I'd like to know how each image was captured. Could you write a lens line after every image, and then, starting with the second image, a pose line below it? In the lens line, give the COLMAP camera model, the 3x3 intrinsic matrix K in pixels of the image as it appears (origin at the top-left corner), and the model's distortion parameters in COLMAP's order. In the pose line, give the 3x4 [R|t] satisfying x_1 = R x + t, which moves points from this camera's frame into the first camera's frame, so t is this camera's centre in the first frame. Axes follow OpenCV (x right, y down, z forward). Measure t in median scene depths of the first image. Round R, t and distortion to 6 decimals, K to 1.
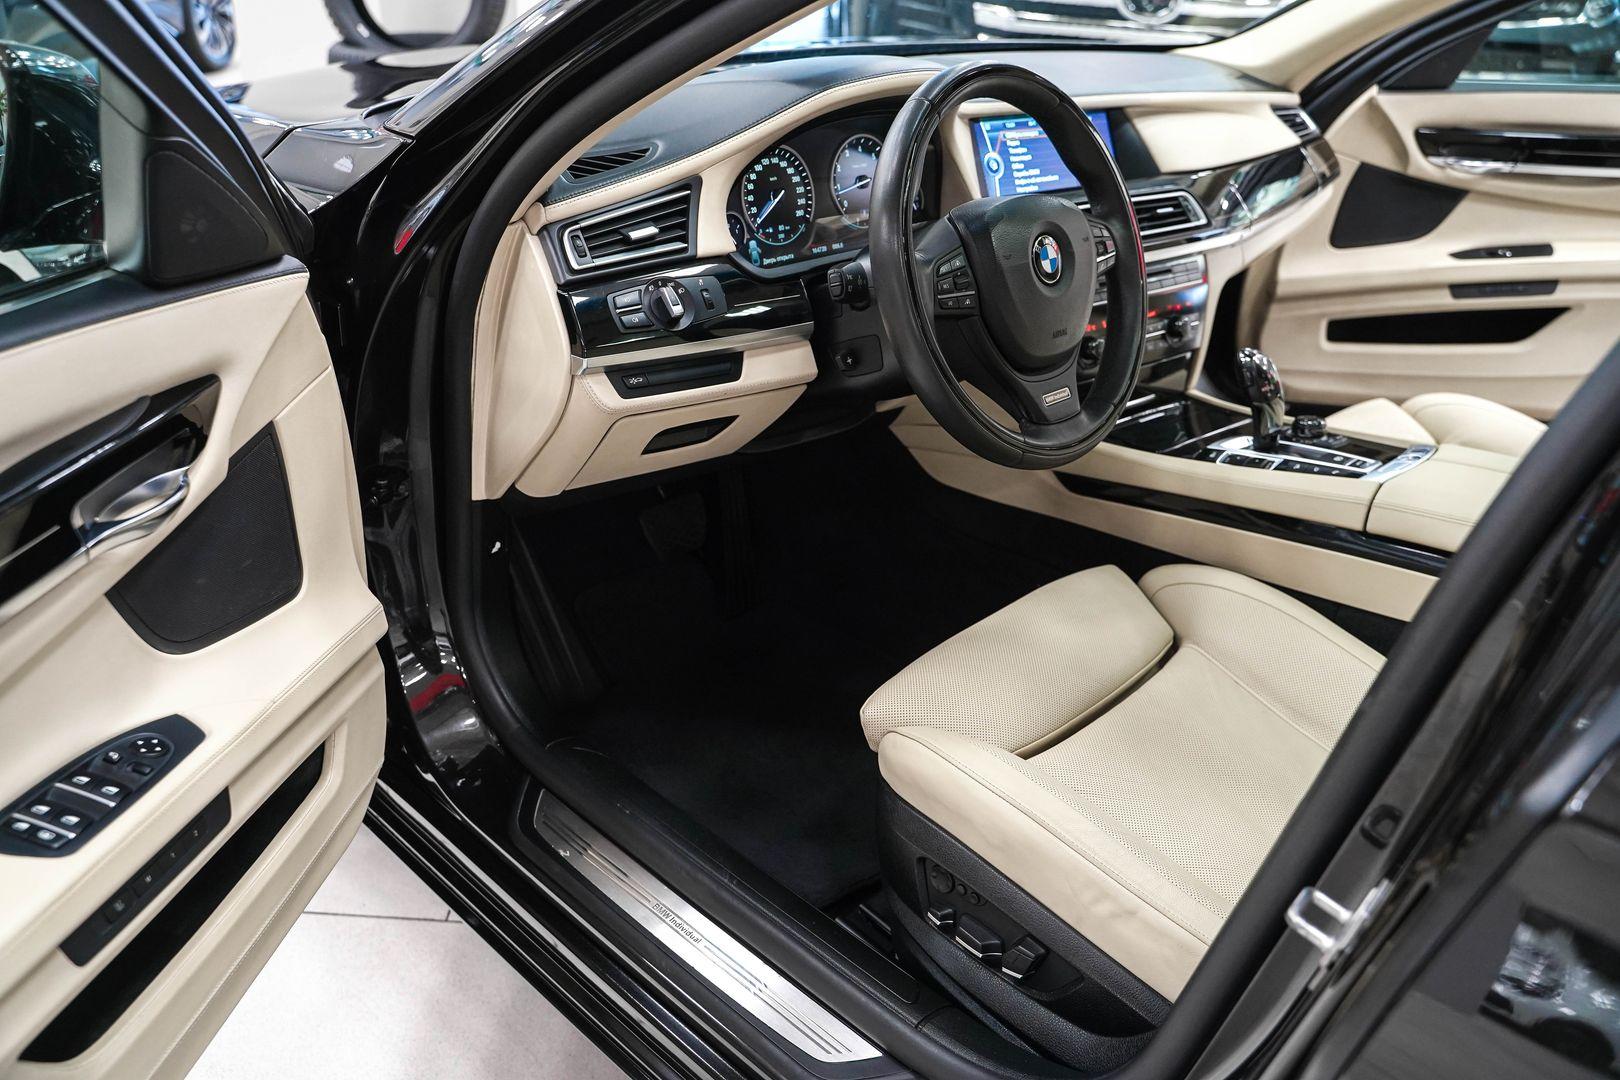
lens RADIAL K [[1305.5, 0, 786.1], [0, 1305.5, 531.3], [0, 0, 1]] dist [-0.111381, 0.078565]
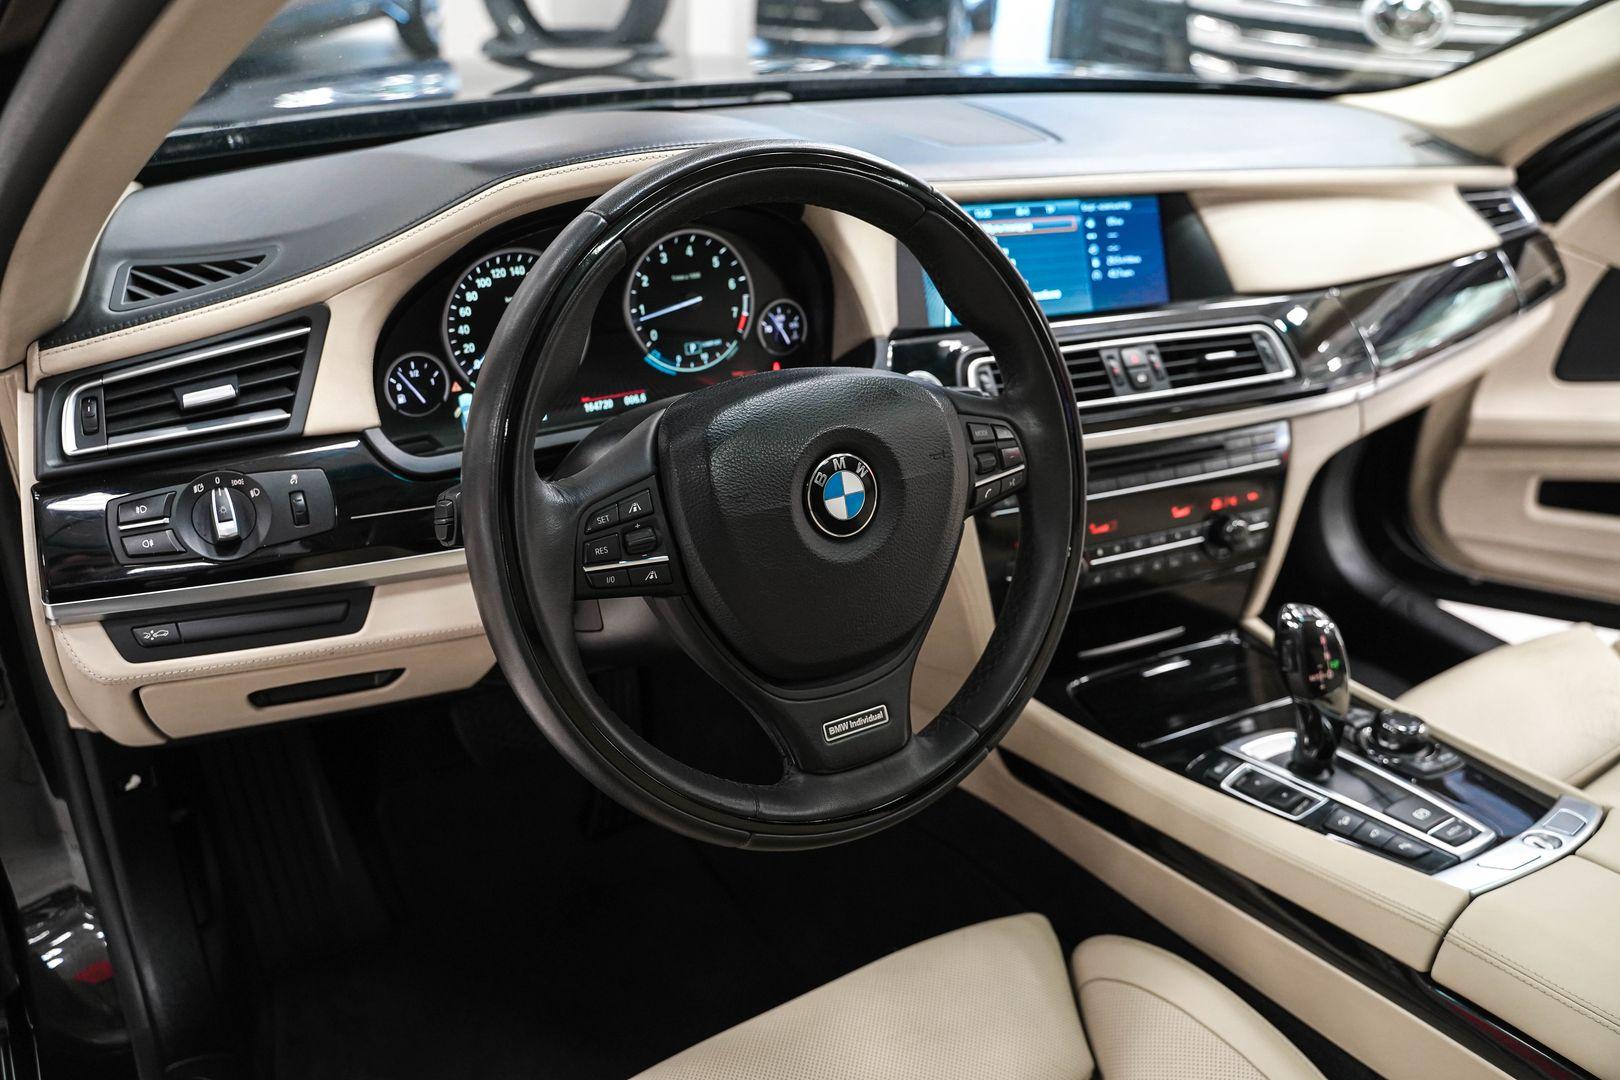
lens RADIAL K [[1305.5, 0, 799.5], [0, 1305.5, 531.0], [0, 0, 1]] dist [-0.111381, 0.078565]
pose [[0.978233, 0.102582, -0.180380, 0.218411], [-0.102299, 0.994694, 0.010900, -0.150358], [0.180541, 0.007790, 0.983537, 0.328027]]
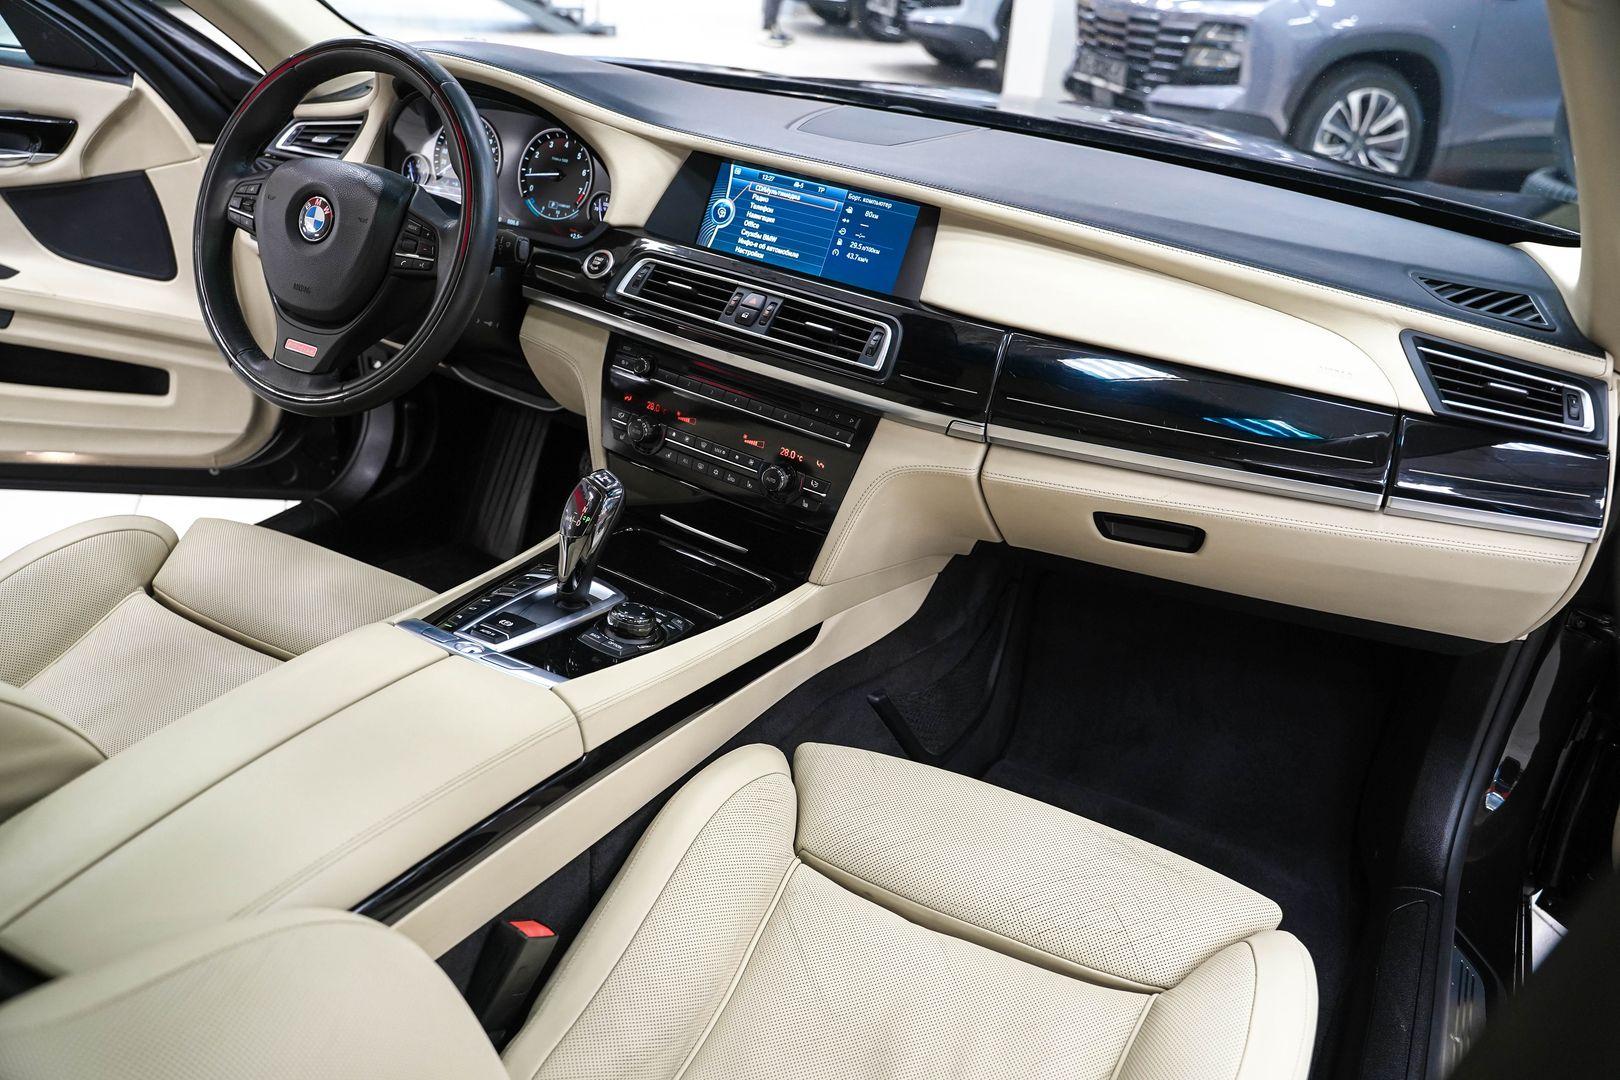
lens RADIAL K [[1305.5, 0, 803.8], [0, 1305.5, 532.7], [0, 0, 1]] dist [-0.111381, 0.078565]
pose [[0.301045, 0.411549, -0.860232, 1.012109], [-0.486676, 0.842063, 0.232541, -0.328087], [0.820072, 0.348649, 0.453790, 0.711931]]
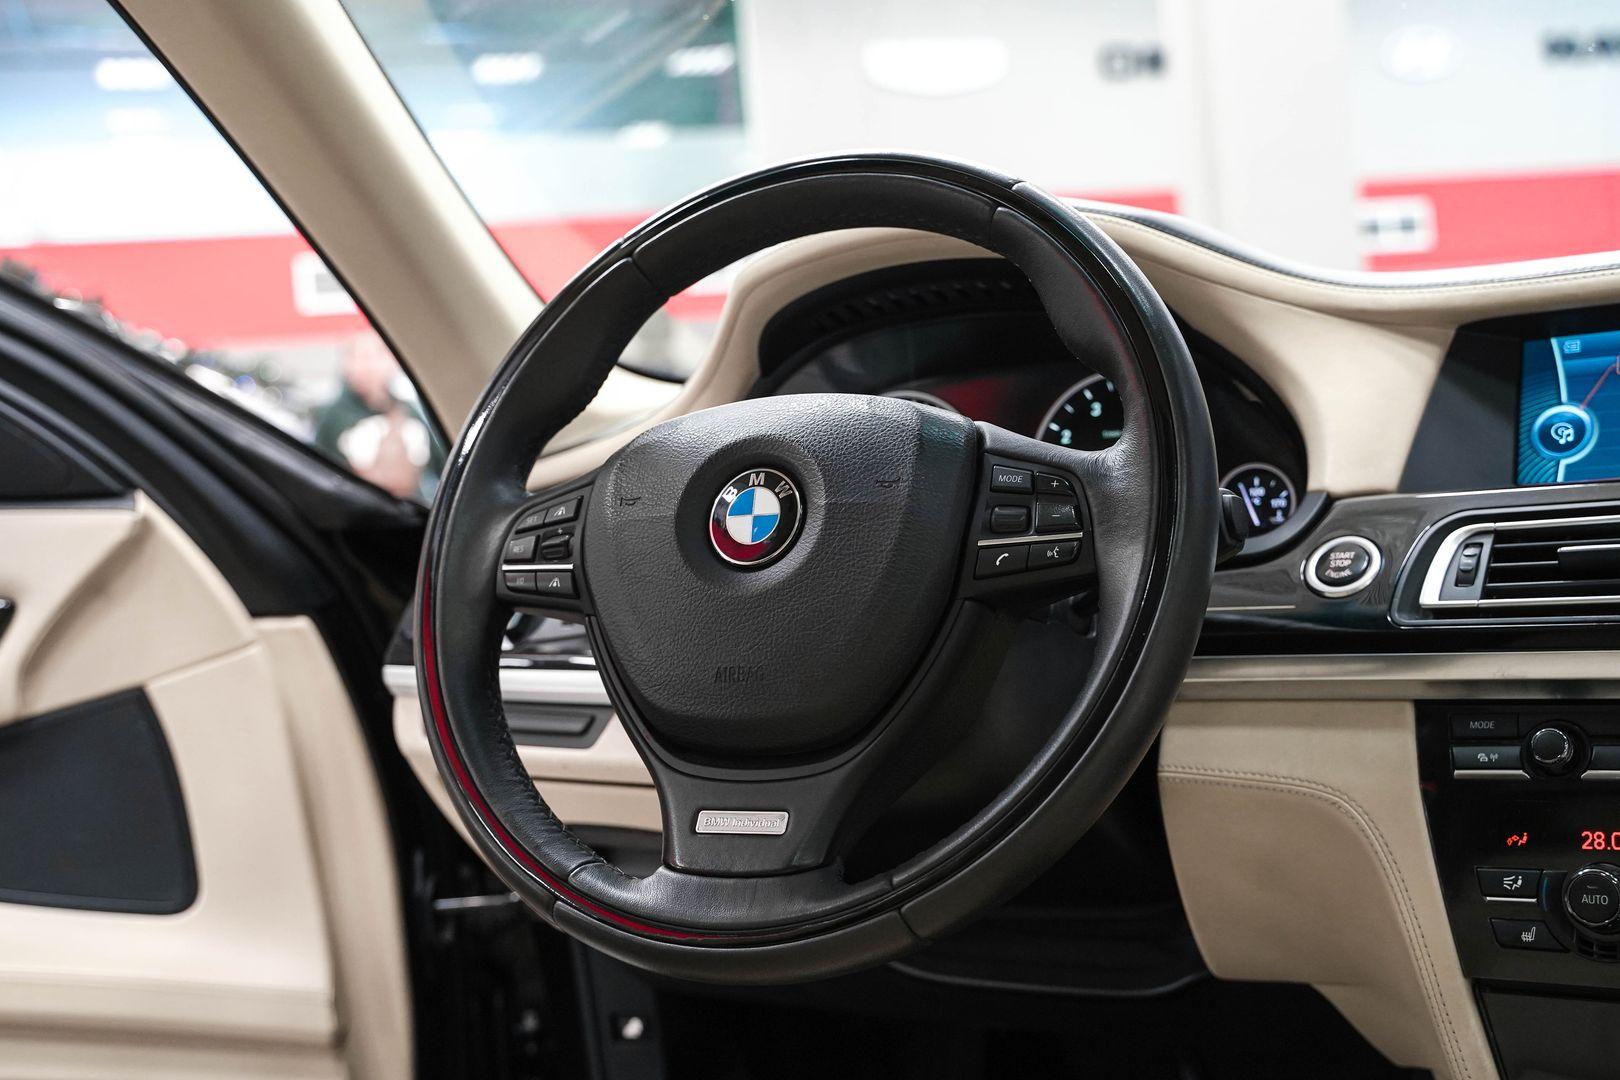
lens RADIAL K [[2045.6, 0, 795.2], [0, 2045.6, 507.8], [0, 0, 1]] dist [0.005547, 0.000000]
pose [[0.308567, -0.063999, -0.949047, 0.683078], [-0.340181, 0.924322, -0.172935, -0.068990], [0.888293, 0.376210, 0.263444, 0.618982]]
